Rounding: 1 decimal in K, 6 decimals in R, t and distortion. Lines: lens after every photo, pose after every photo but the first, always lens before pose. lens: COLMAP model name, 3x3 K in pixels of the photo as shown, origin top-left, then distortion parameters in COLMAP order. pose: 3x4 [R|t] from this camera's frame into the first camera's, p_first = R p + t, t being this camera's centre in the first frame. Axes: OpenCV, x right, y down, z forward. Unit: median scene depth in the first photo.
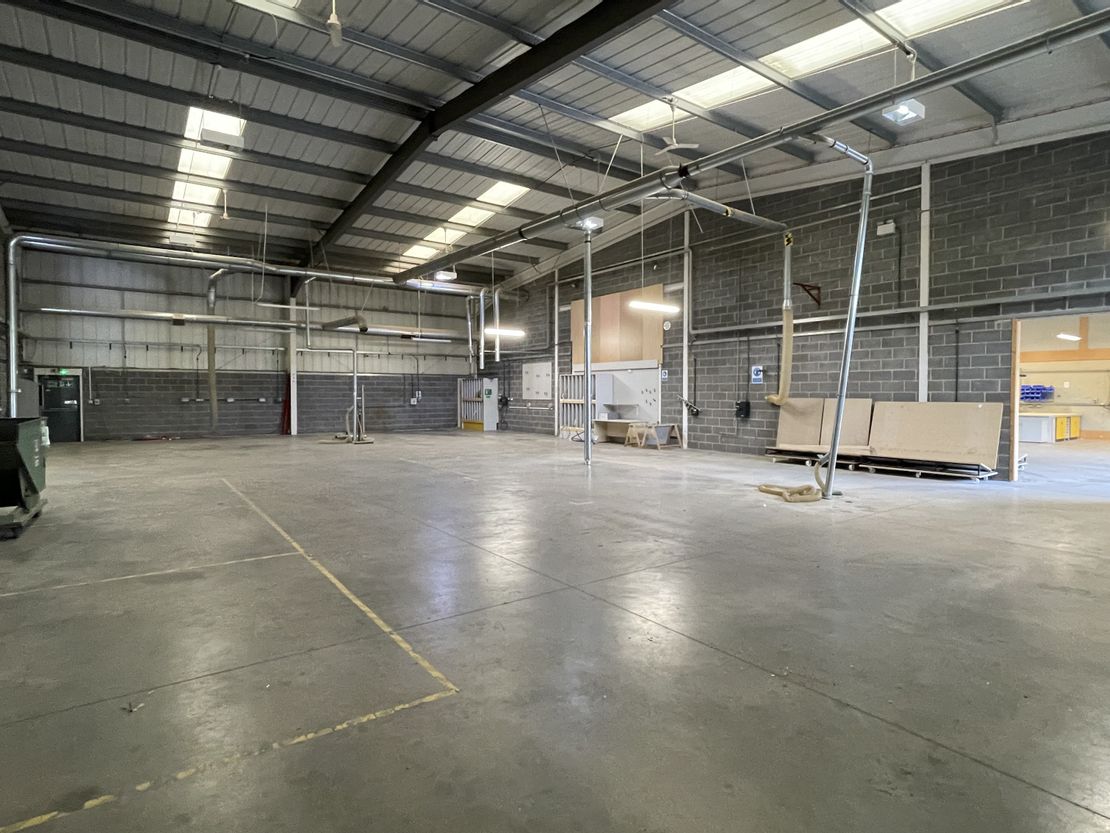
lens RADIAL K [[588.1, 0, 551.5], [0, 588.1, 411.8], [0, 0, 1]] dist [-0.004786, 0.004479]
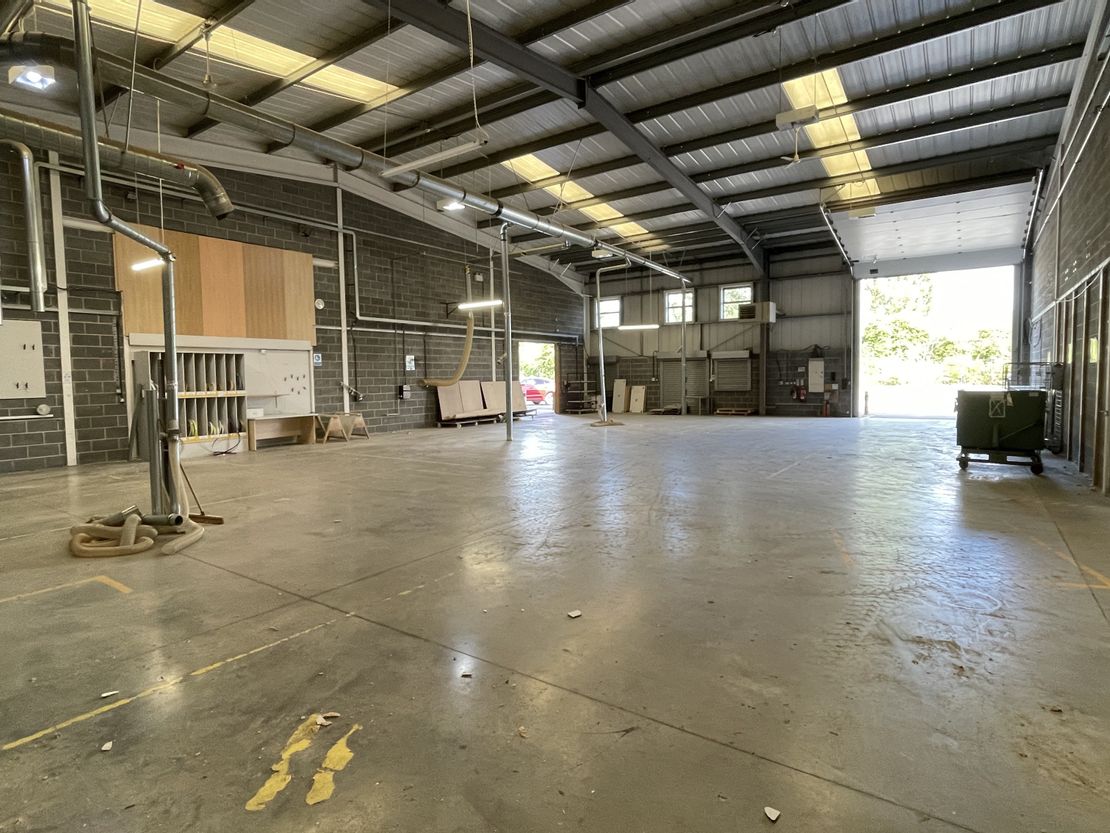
lens RADIAL K [[588.1, 0, 553.7], [0, 588.1, 413.8], [0, 0, 1]] dist [-0.004786, 0.004479]
pose [[-0.324574, -0.053356, 0.944354, -0.102909], [0.048299, 0.996170, 0.072883, -0.003705], [-0.944626, 0.069267, -0.320754, 0.127616]]
